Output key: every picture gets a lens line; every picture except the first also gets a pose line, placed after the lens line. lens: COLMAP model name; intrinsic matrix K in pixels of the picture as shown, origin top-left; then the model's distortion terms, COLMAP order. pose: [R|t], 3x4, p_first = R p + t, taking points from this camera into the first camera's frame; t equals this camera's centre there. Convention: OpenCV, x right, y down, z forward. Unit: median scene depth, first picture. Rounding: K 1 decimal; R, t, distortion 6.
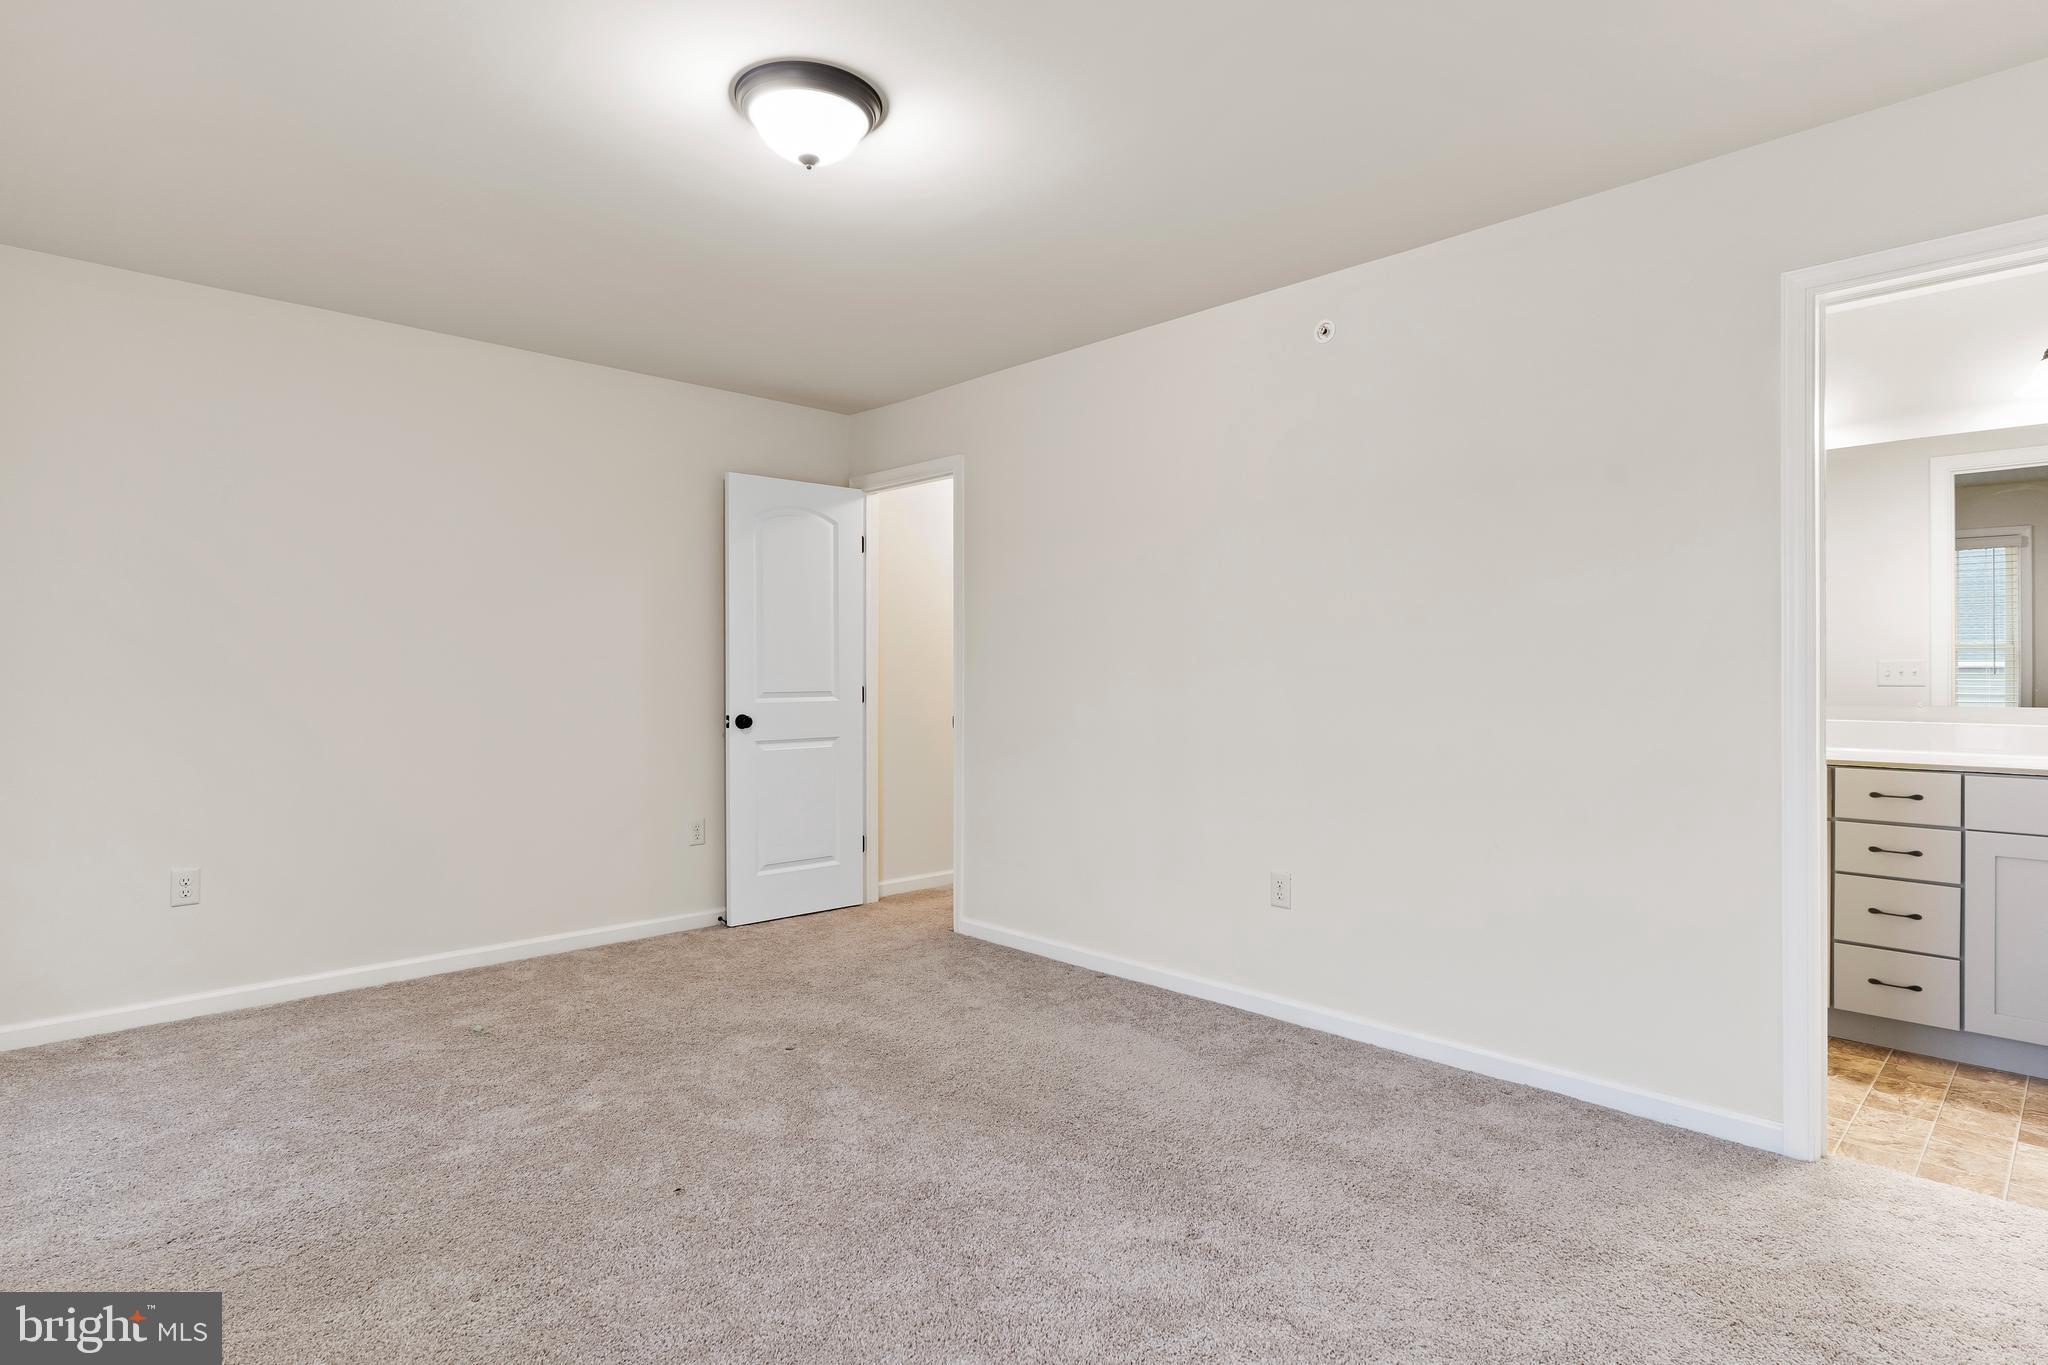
lens RADIAL K [[1051.3, 0, 1027.5], [0, 1051.3, 670.9], [0, 0, 1]] dist [-0.000311, 0.000217]
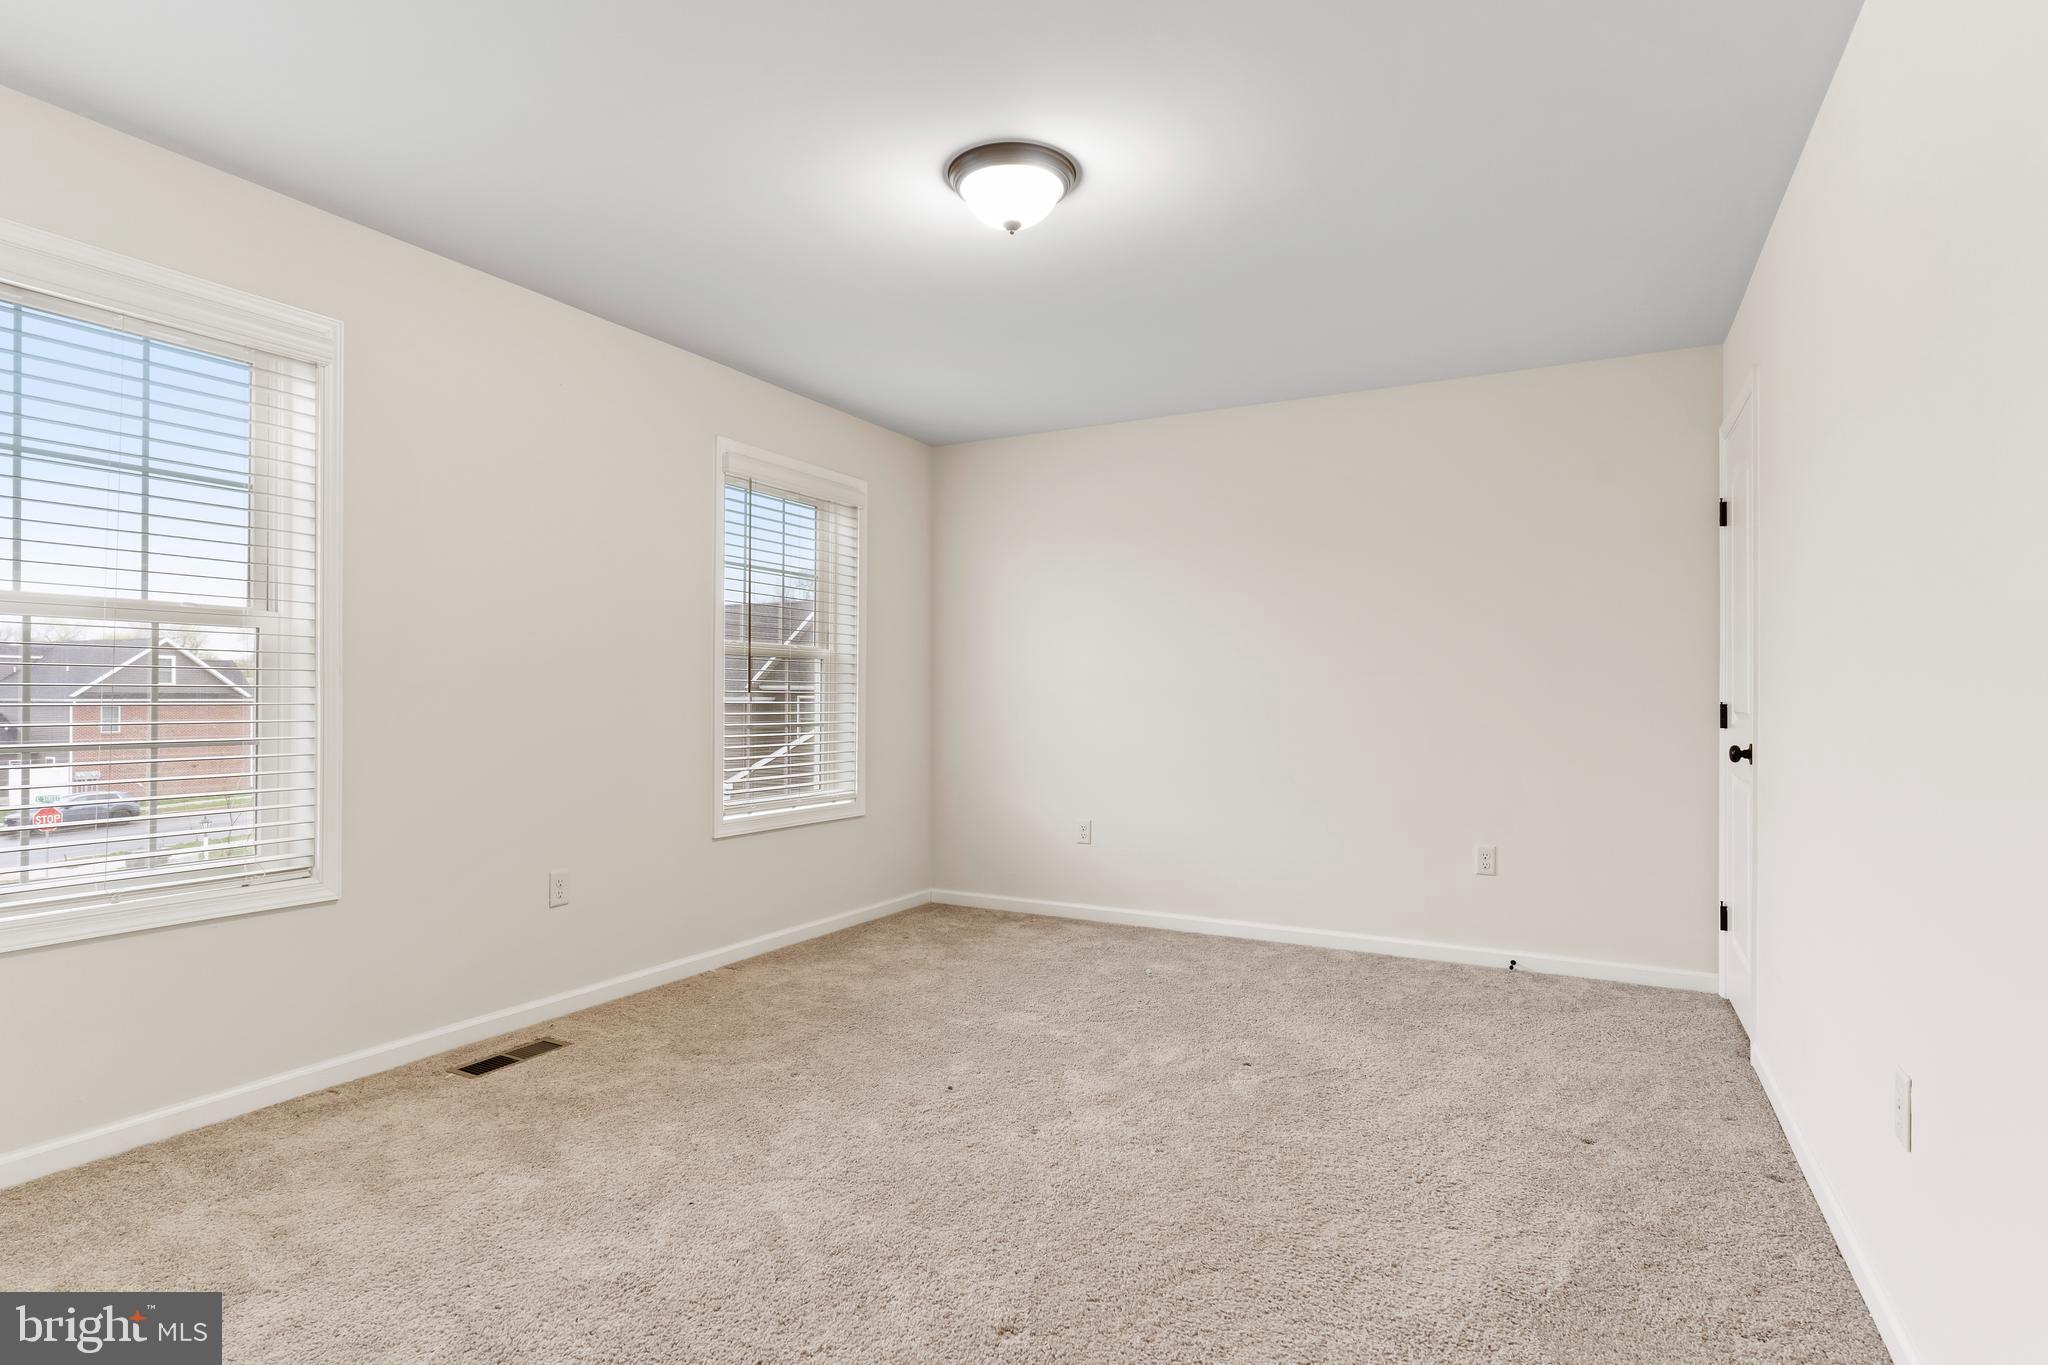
lens RADIAL K [[1051.3, 0, 1027.5], [0, 1051.3, 670.9], [0, 0, 1]] dist [-0.000311, 0.000217]
pose [[0.315110, -0.024162, -0.948748, 0.598484], [0.002252, 0.999692, -0.024711, 0.015004], [0.949053, 0.005650, 0.315067, 0.459258]]
